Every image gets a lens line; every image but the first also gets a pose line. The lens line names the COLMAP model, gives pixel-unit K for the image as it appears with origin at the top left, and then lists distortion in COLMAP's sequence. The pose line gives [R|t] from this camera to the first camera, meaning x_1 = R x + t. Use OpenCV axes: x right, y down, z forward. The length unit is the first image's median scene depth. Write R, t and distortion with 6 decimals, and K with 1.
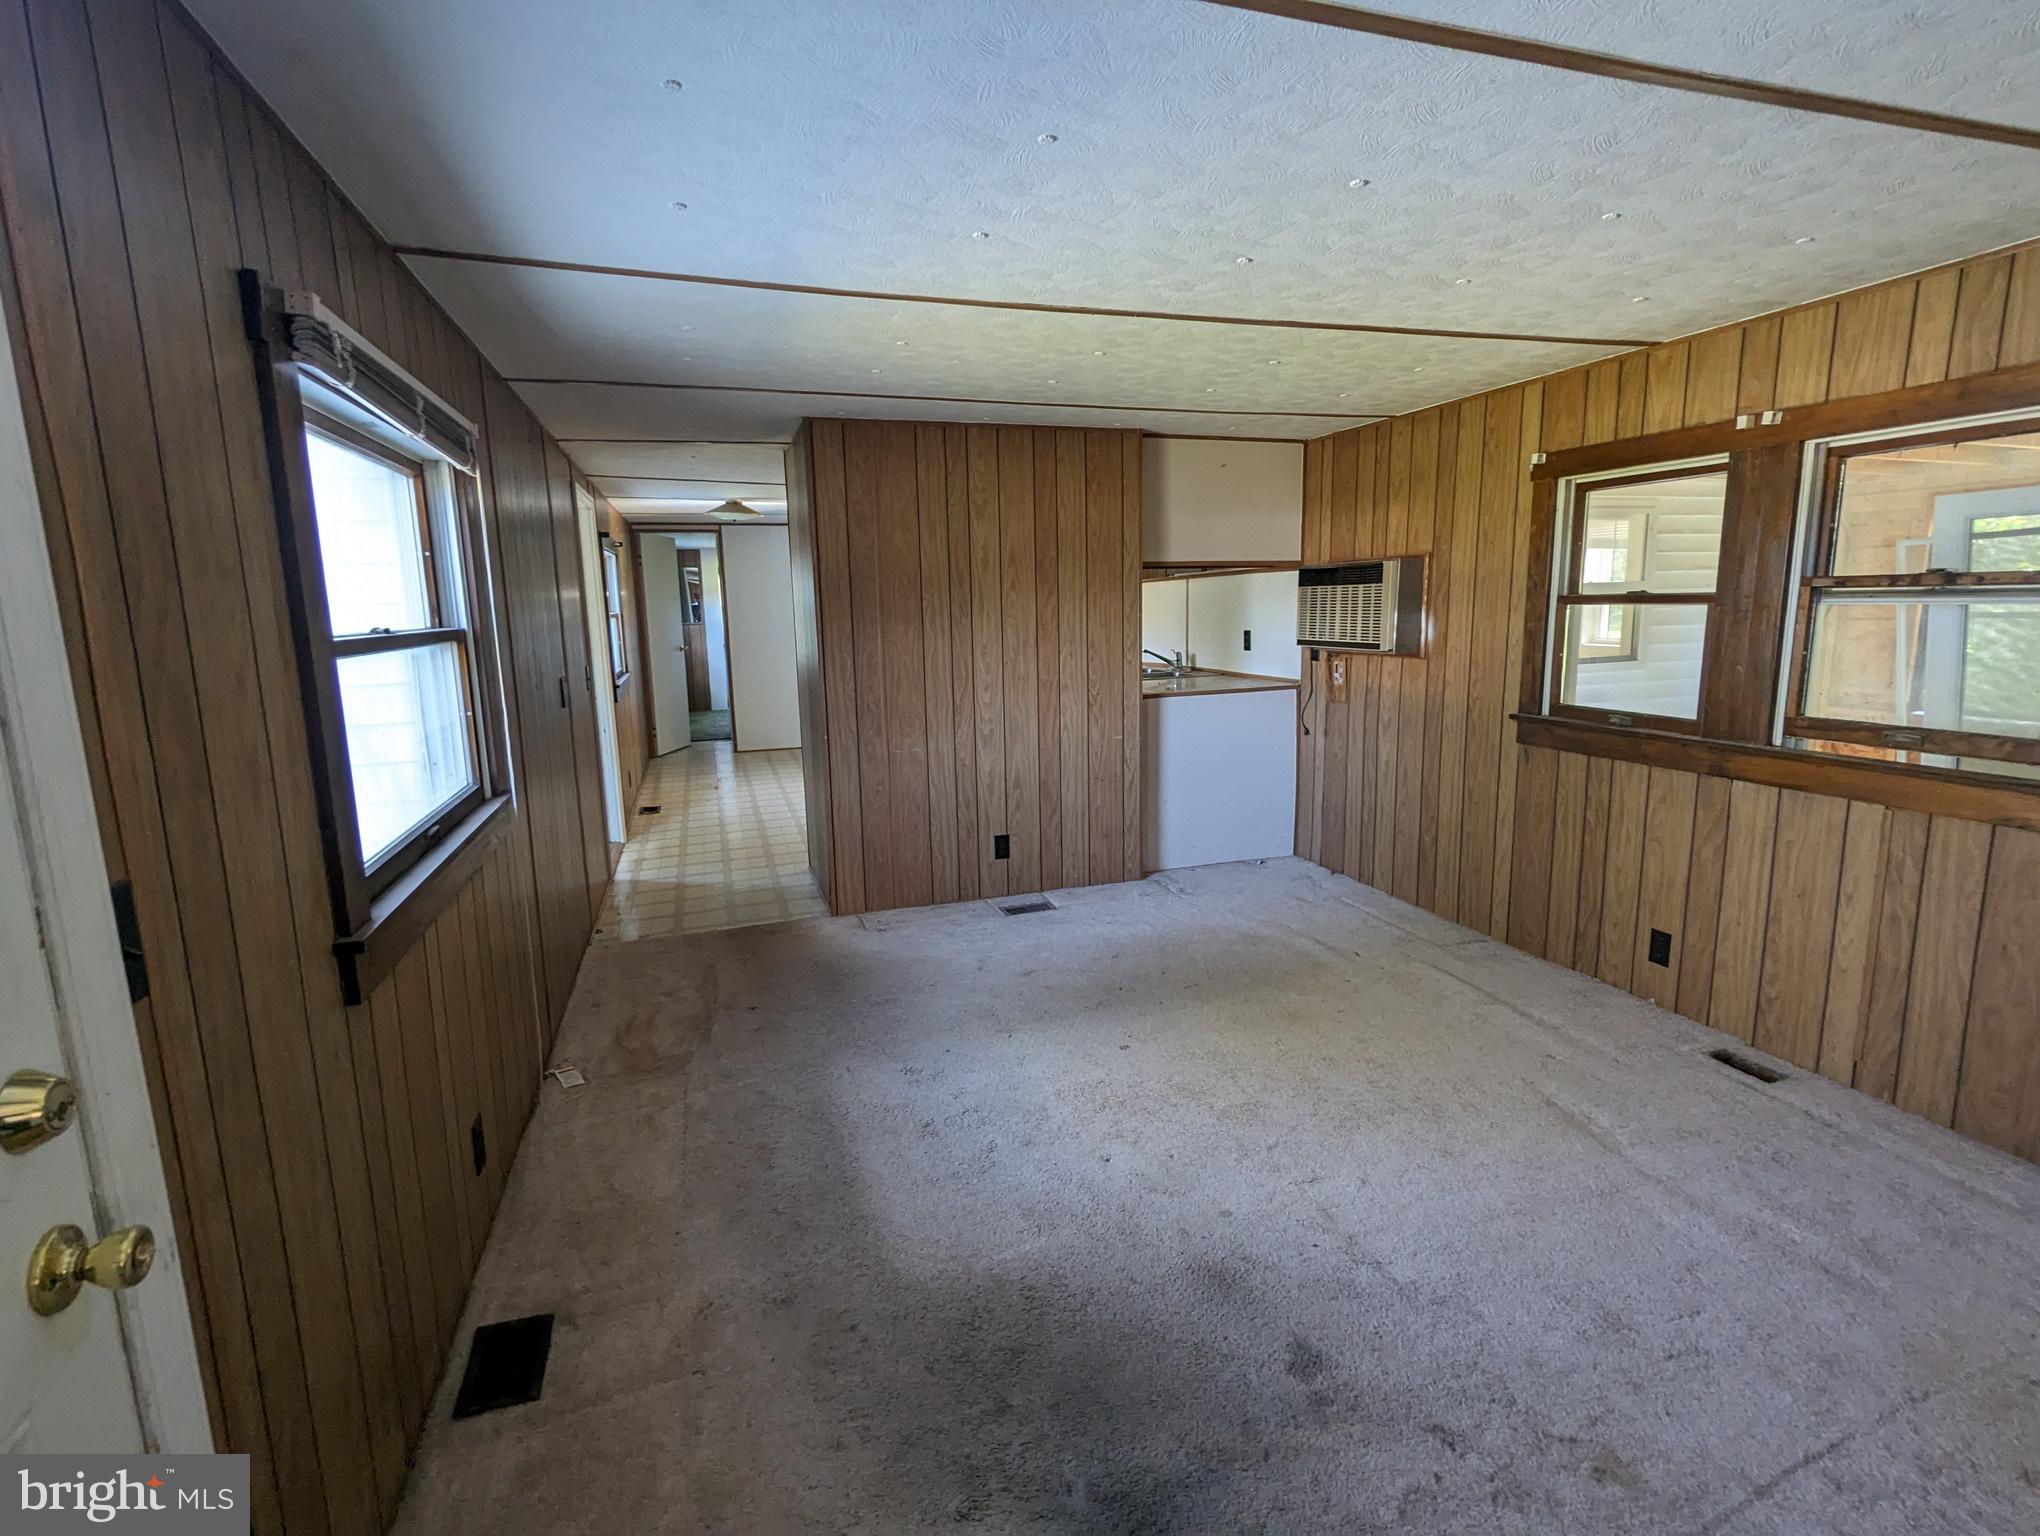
lens RADIAL K [[969.8, 0, 1020.8], [0, 969.8, 765.4], [0, 0, 1]] dist [0.008398, -0.001518]
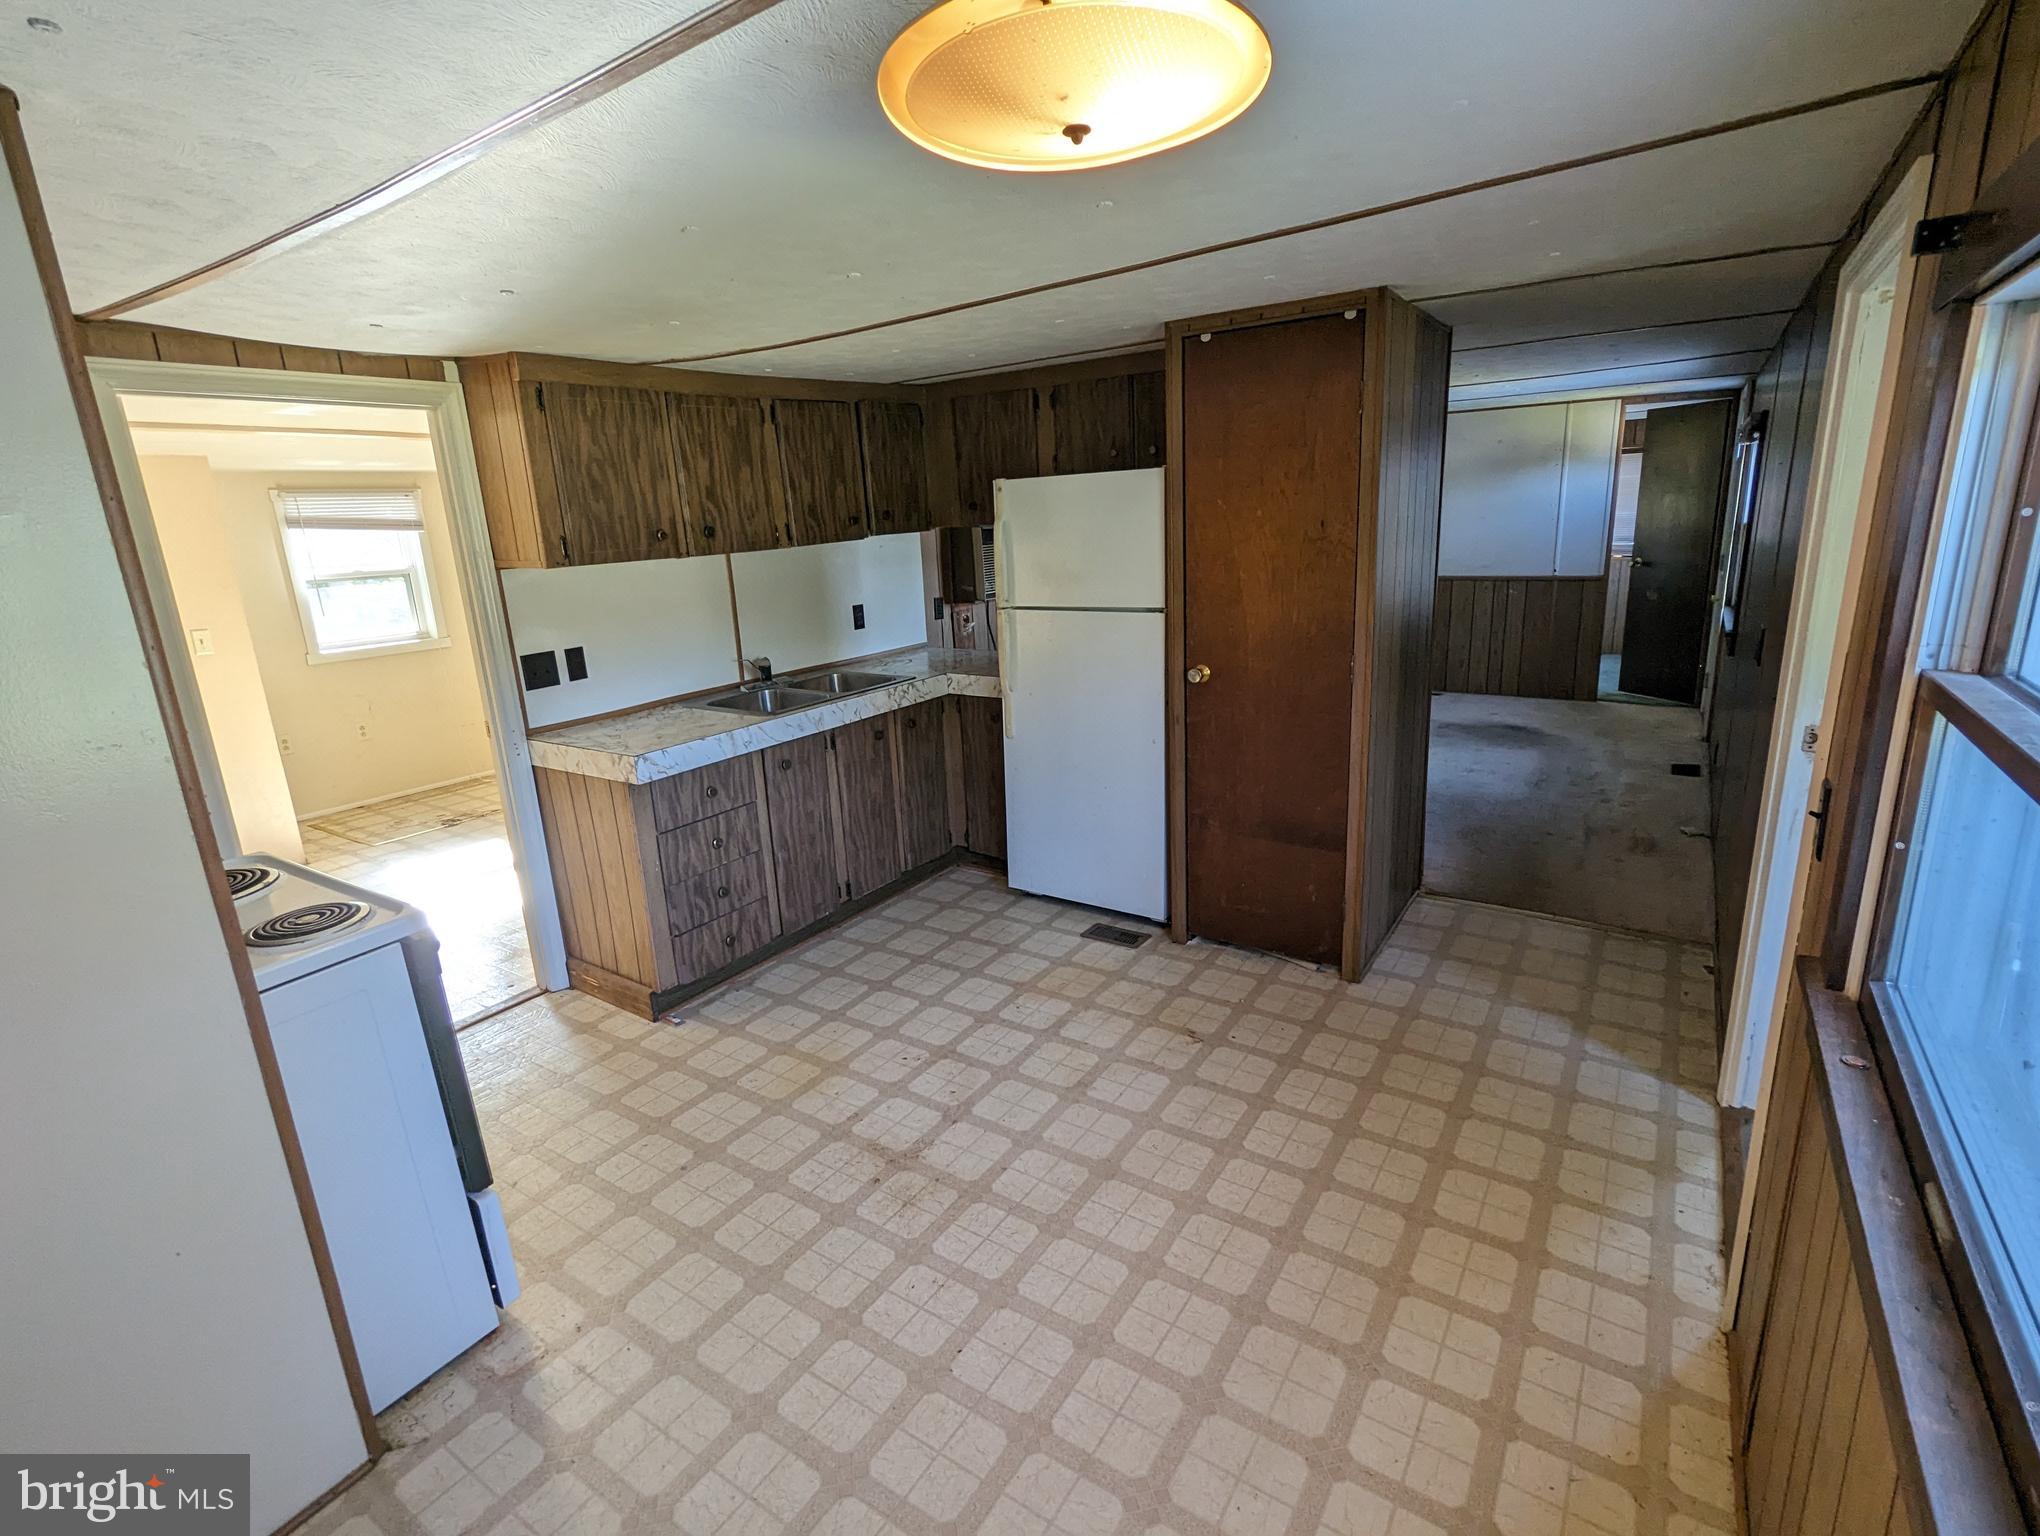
lens RADIAL K [[969.8, 0, 1024.6], [0, 969.8, 765.7], [0, 0, 1]] dist [0.008398, -0.001518]
pose [[-0.609755, -0.155941, 0.777098, -0.554505], [0.188882, 0.923617, 0.333551, -0.277079], [-0.769755, 0.350164, -0.533725, 1.455841]]
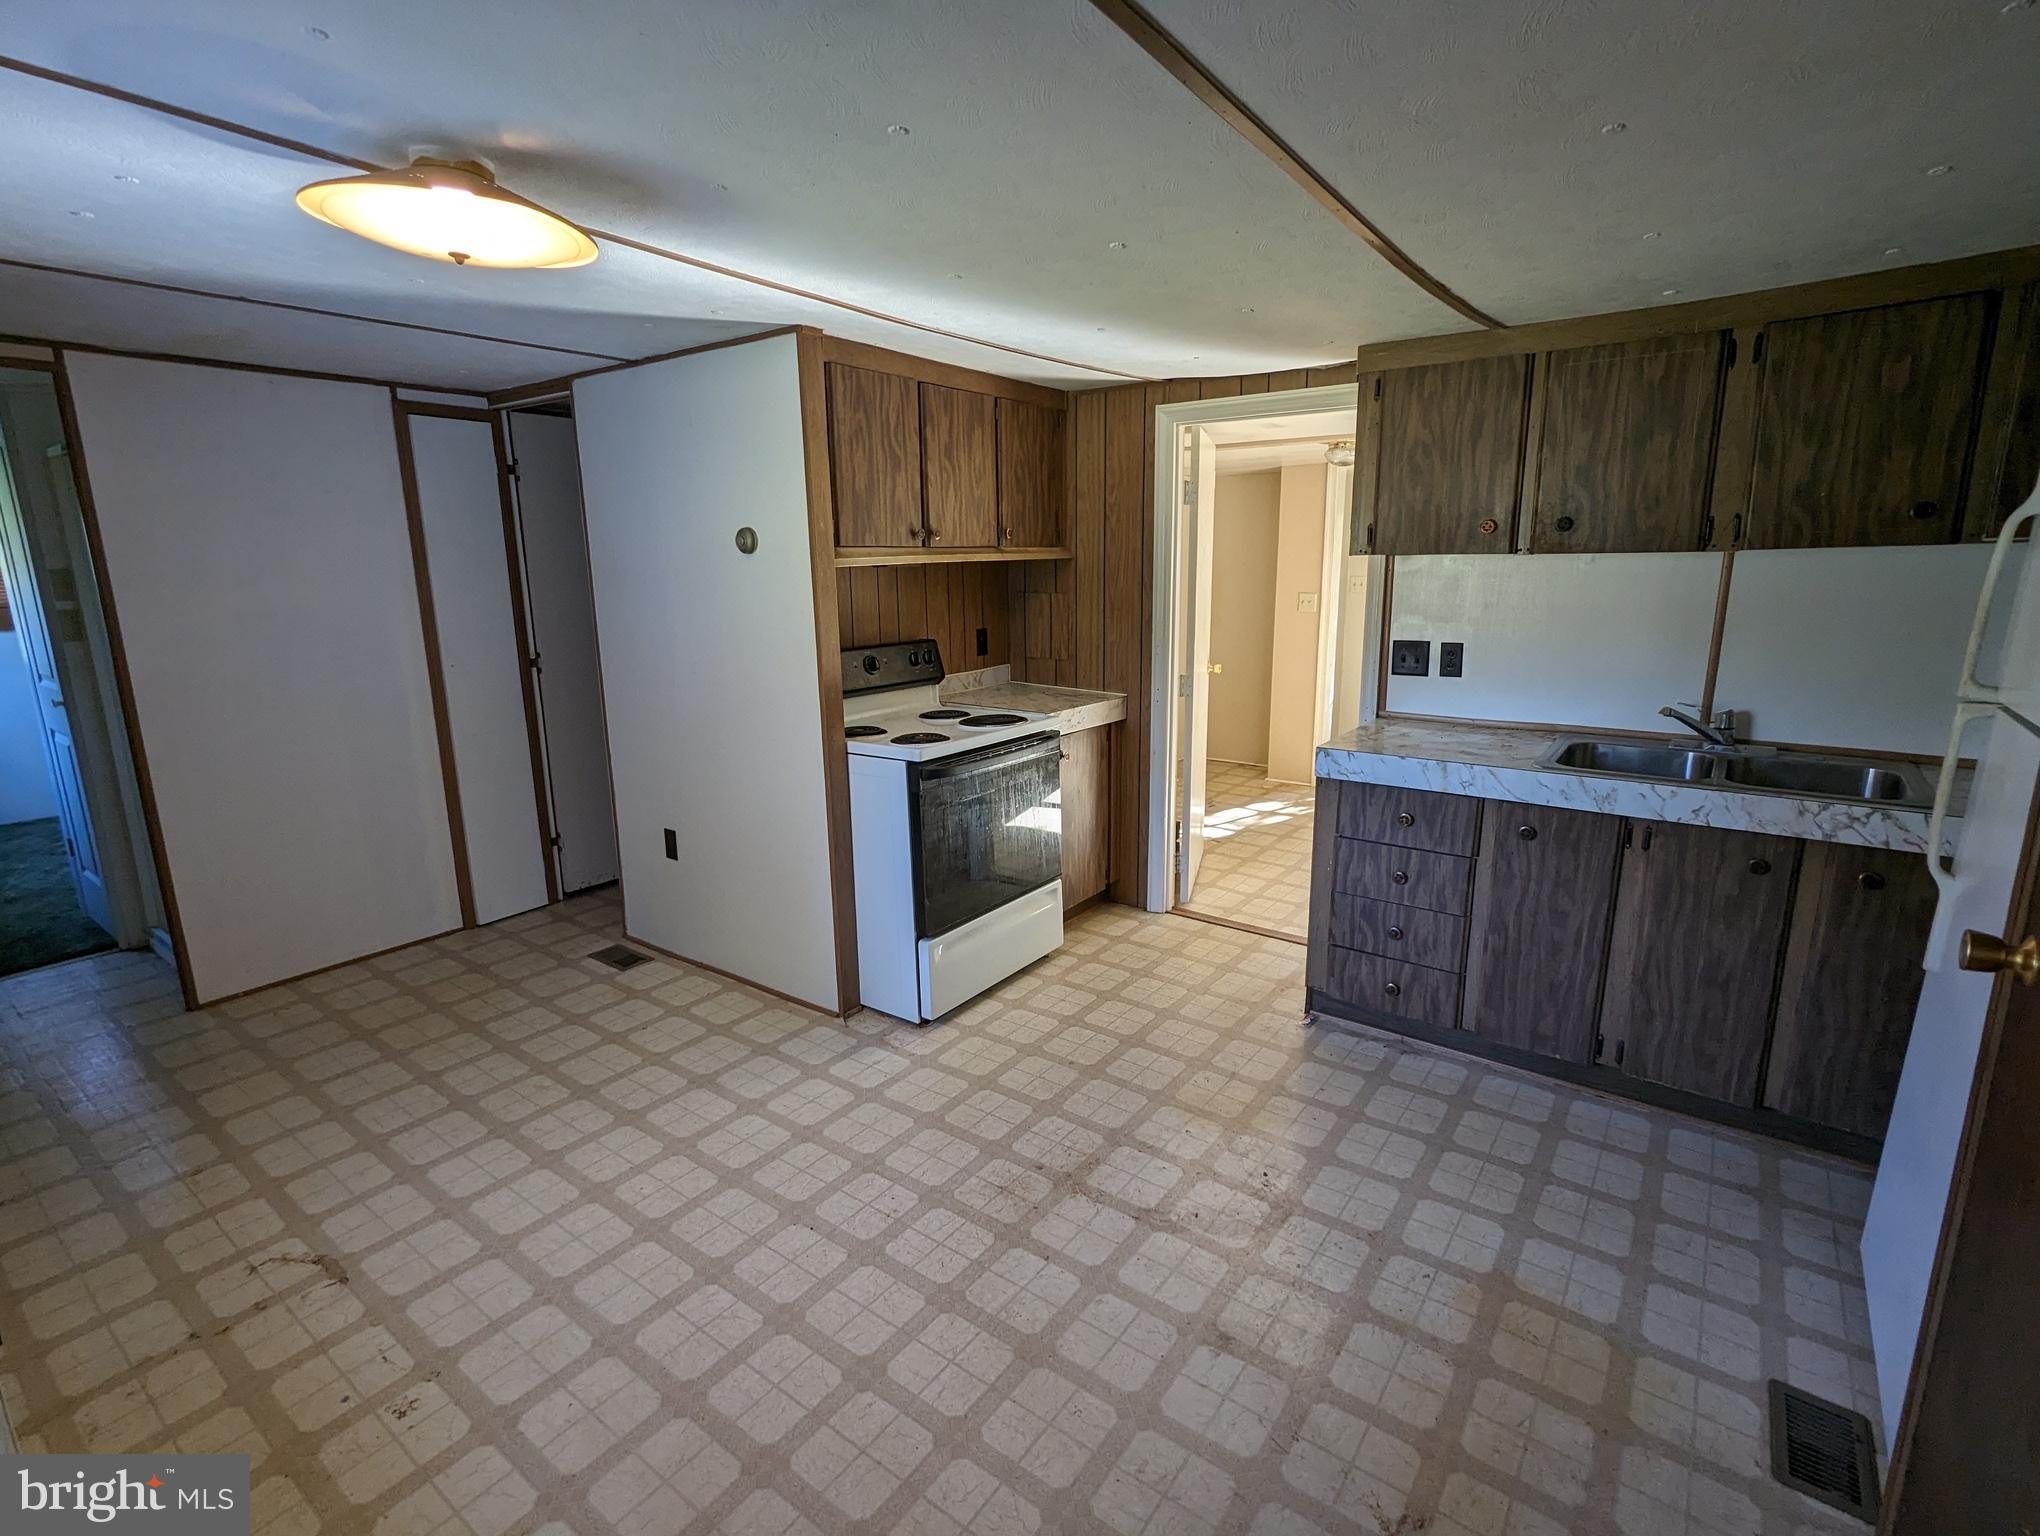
lens RADIAL K [[969.8, 0, 1021.4], [0, 969.8, 761.6], [0, 0, 1]] dist [0.008398, -0.001518]
pose [[0.817736, -0.113487, 0.564295, -0.422904], [0.089637, 0.993518, 0.069914, -0.174481], [-0.568571, -0.006589, 0.822608, 0.919456]]
